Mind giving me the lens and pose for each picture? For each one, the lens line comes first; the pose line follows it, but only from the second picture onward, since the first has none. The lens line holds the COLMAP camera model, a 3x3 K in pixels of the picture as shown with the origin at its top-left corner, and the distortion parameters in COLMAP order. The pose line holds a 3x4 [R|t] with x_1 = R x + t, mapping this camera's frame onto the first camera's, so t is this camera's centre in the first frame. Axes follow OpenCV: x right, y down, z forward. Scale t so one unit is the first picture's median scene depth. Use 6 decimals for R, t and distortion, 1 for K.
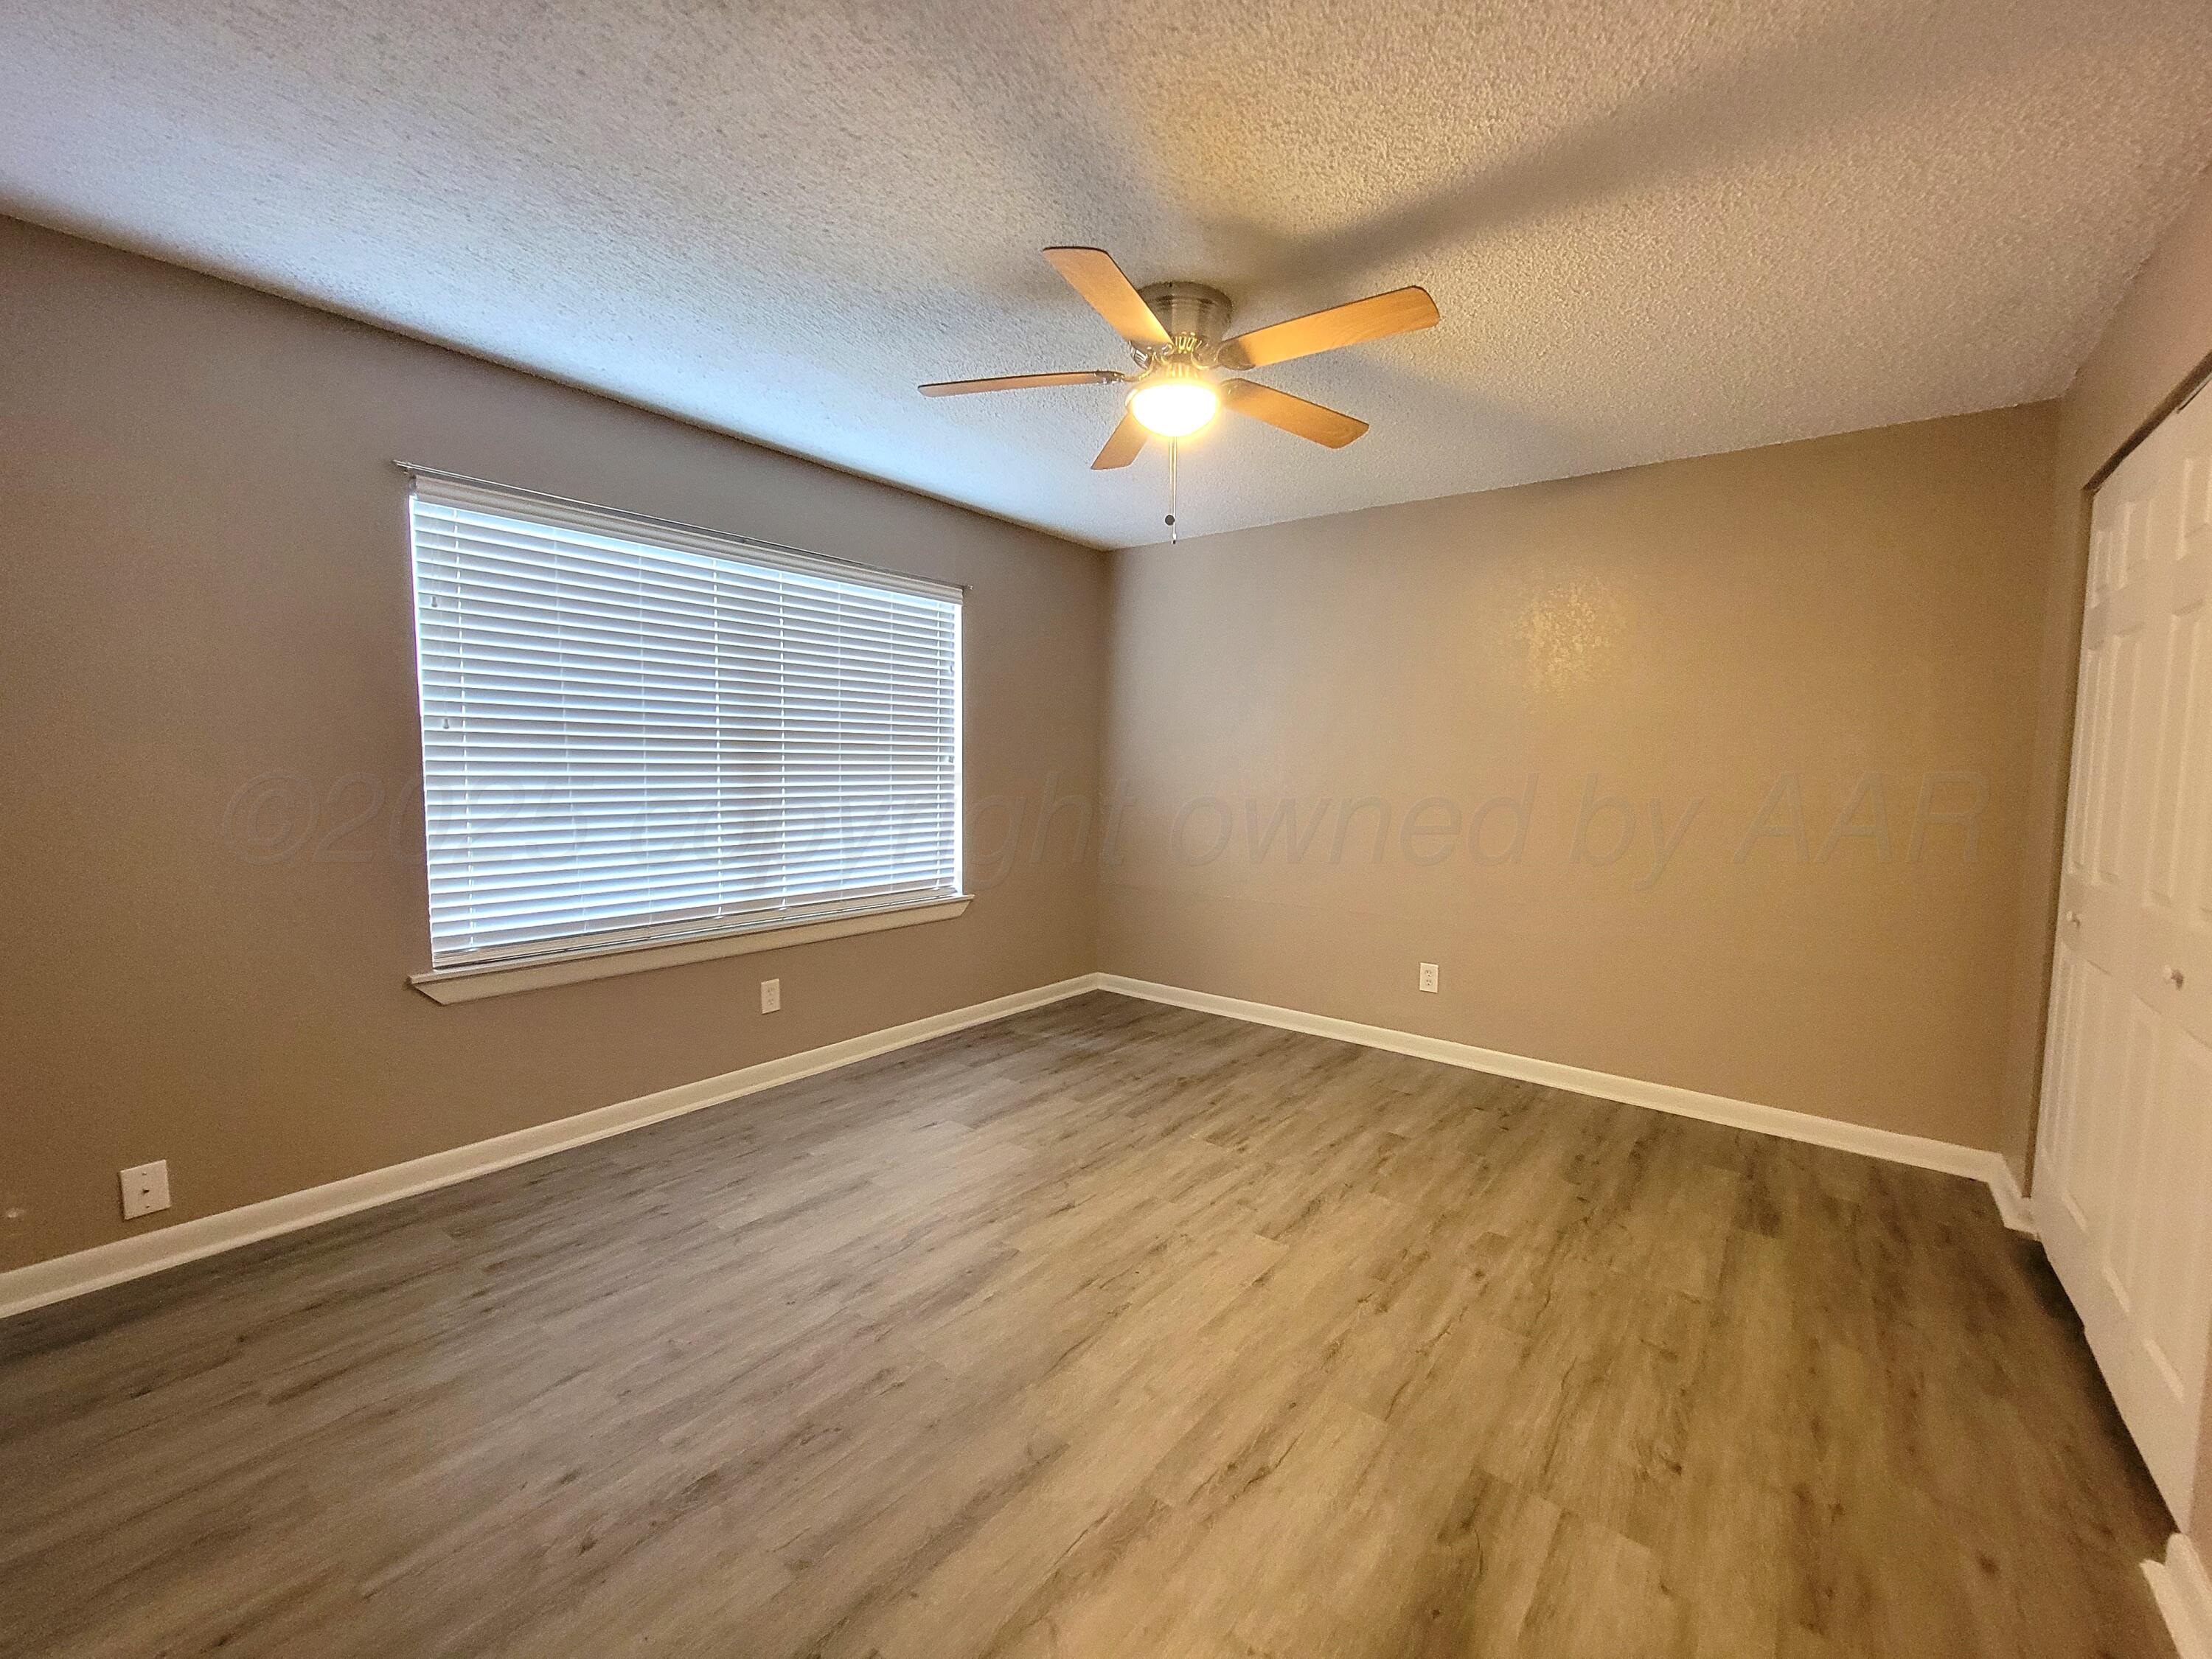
lens RADIAL K [[911.2, 0, 1108.3], [0, 911.2, 829.9], [0, 0, 1]] dist [-0.001580, -0.000069]
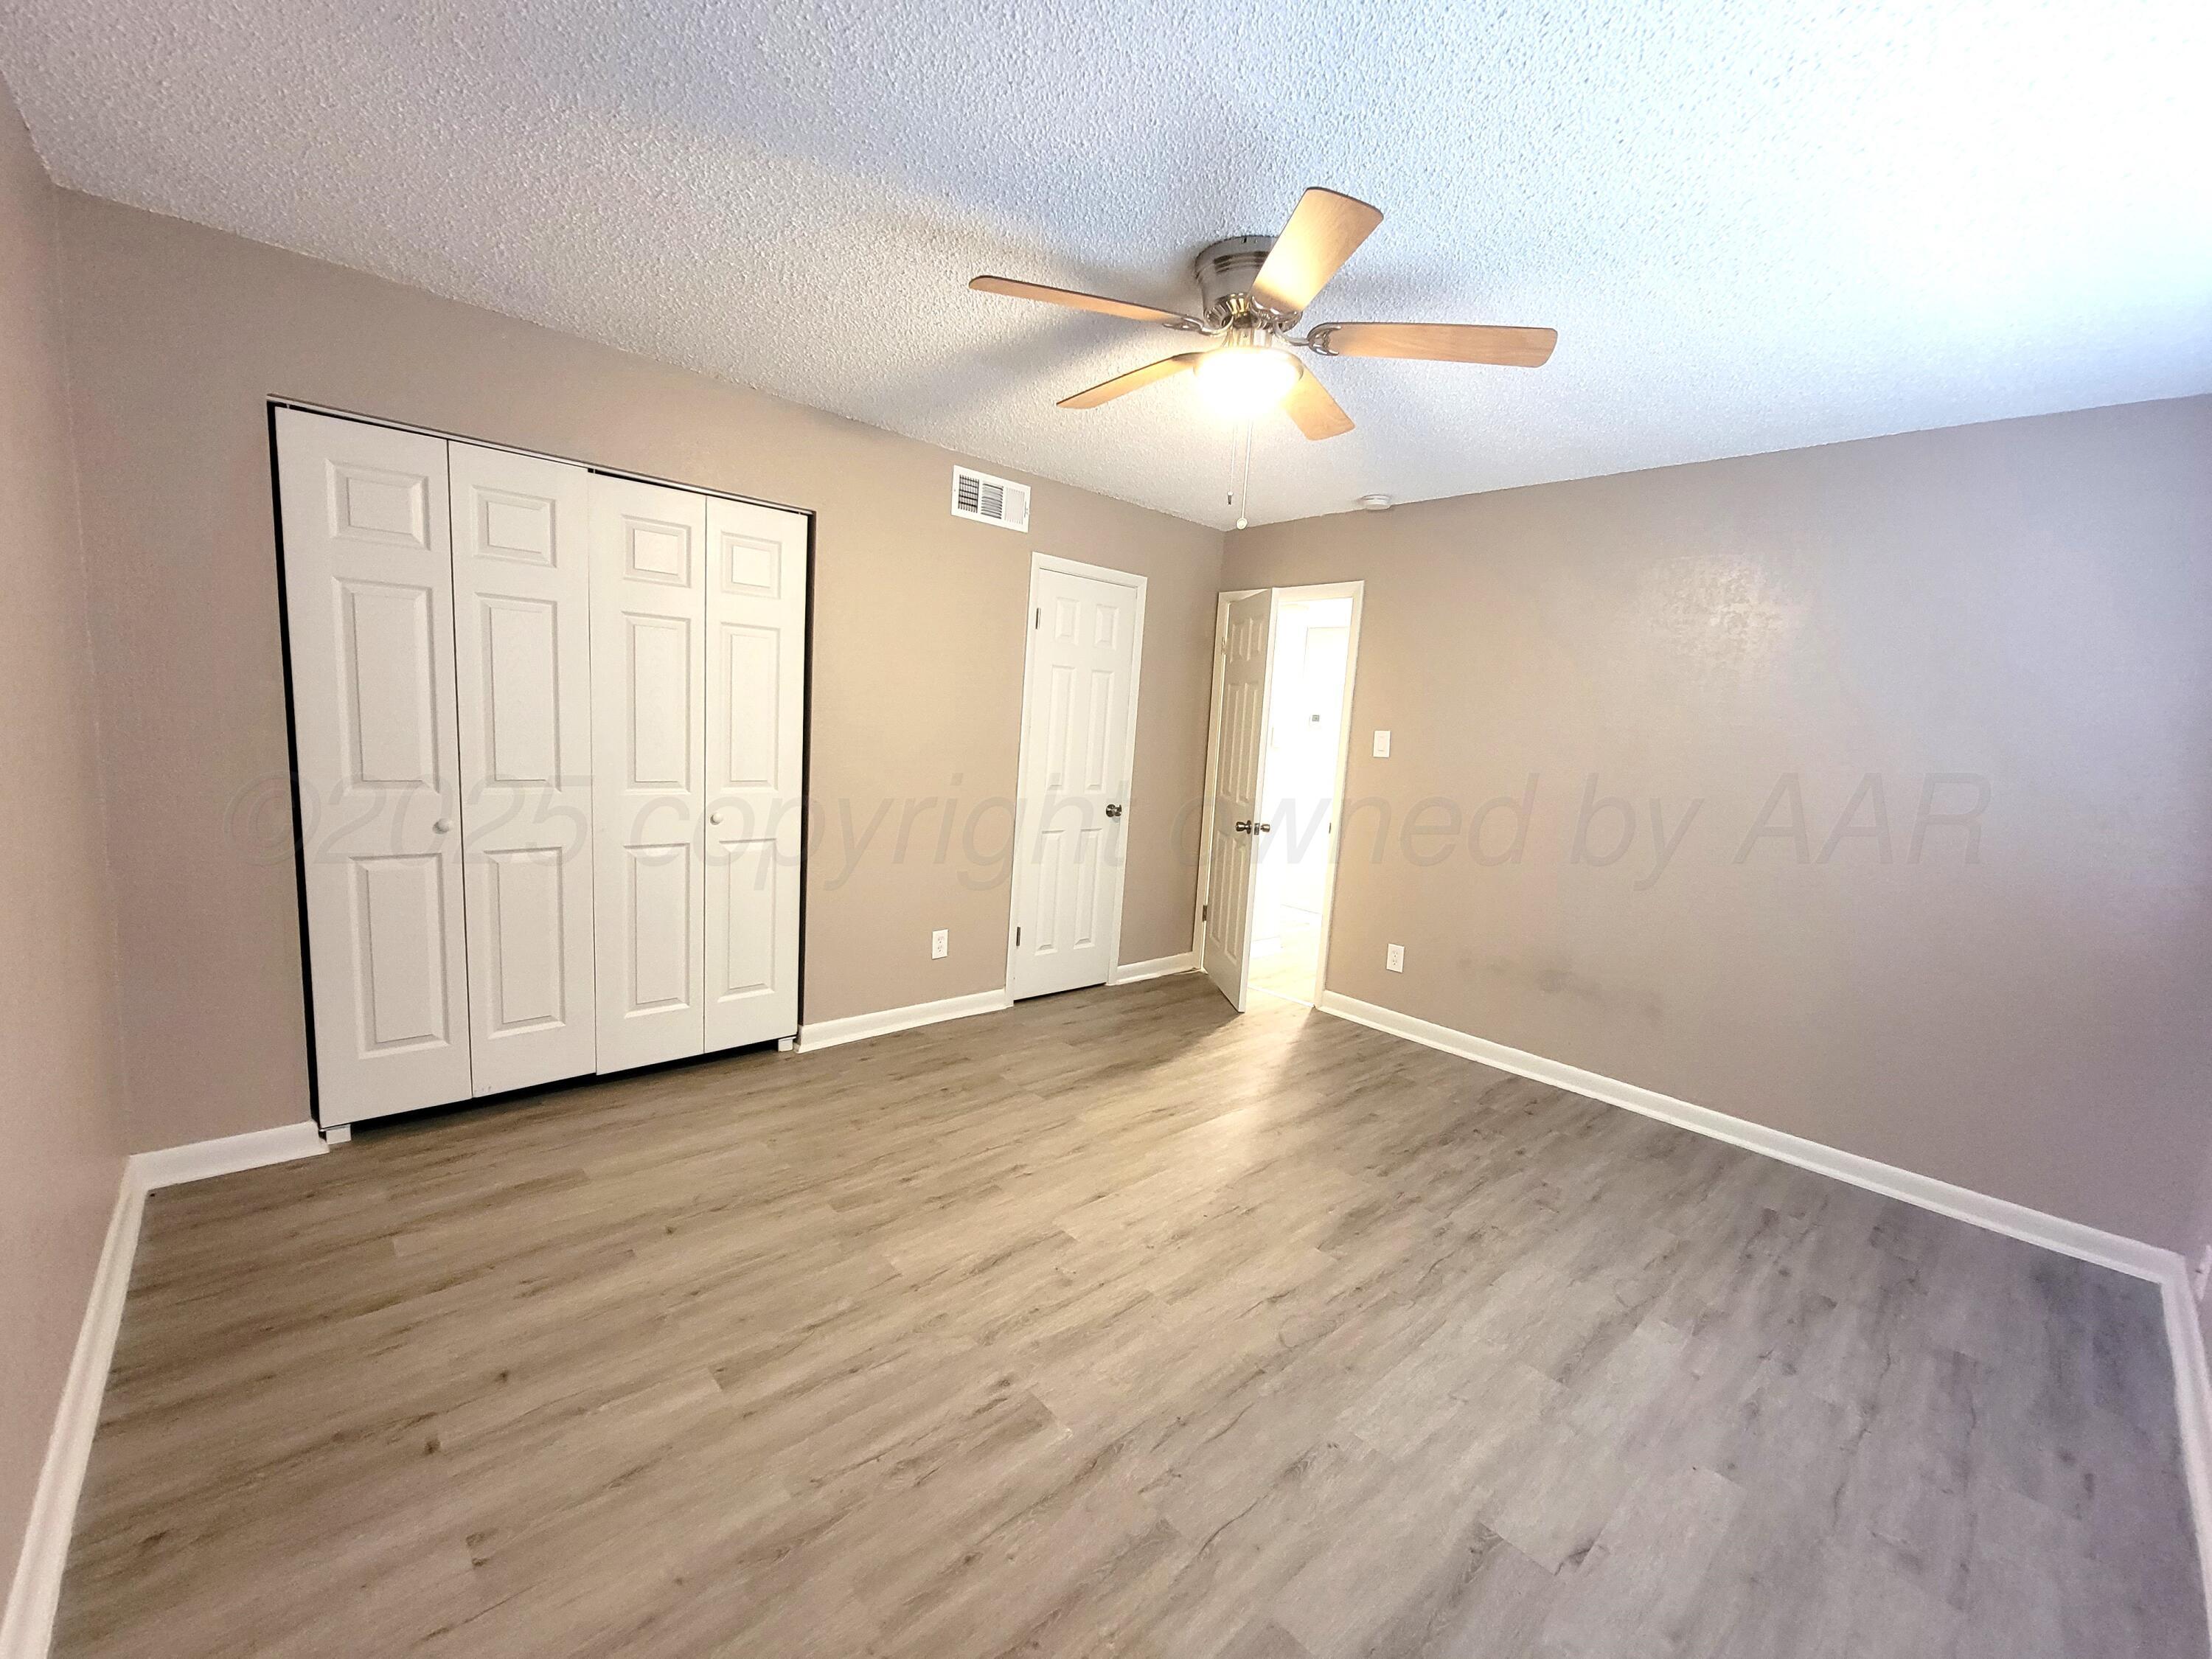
lens RADIAL K [[911.2, 0, 1108.3], [0, 911.2, 829.9], [0, 0, 1]] dist [-0.001580, -0.000069]
pose [[-0.984042, -0.098639, 0.148094, 0.026297], [-0.067546, 0.977063, 0.201952, -0.174687], [-0.164617, 0.188726, -0.968134, 1.789223]]
